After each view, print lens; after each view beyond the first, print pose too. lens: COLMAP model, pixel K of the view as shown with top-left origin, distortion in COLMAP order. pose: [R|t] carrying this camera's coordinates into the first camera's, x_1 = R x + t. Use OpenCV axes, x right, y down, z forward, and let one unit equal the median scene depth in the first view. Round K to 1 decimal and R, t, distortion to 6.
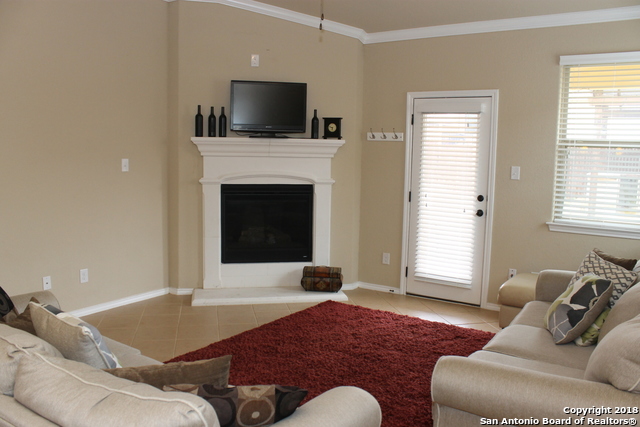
lens RADIAL K [[539.1, 0, 324.3], [0, 539.1, 212.7], [0, 0, 1]] dist [-0.175741, 0.162966]
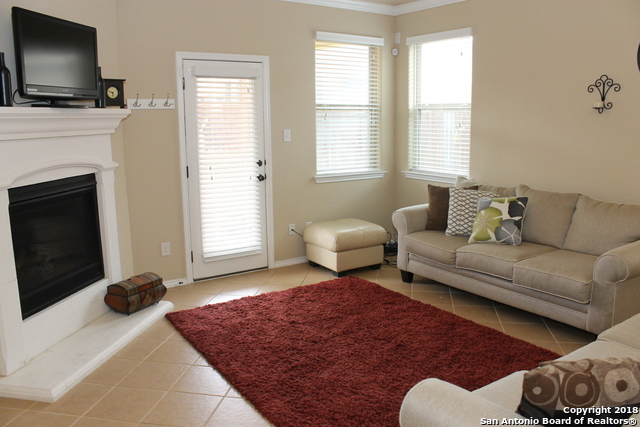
lens RADIAL K [[539.1, 0, 324.3], [0, 539.1, 212.7], [0, 0, 1]] dist [-0.175741, 0.162966]
pose [[0.373719, -0.186594, 0.908579, -0.573512], [0.122869, 0.980883, 0.150904, -0.069916], [-0.919368, 0.055241, 0.389501, 0.466456]]
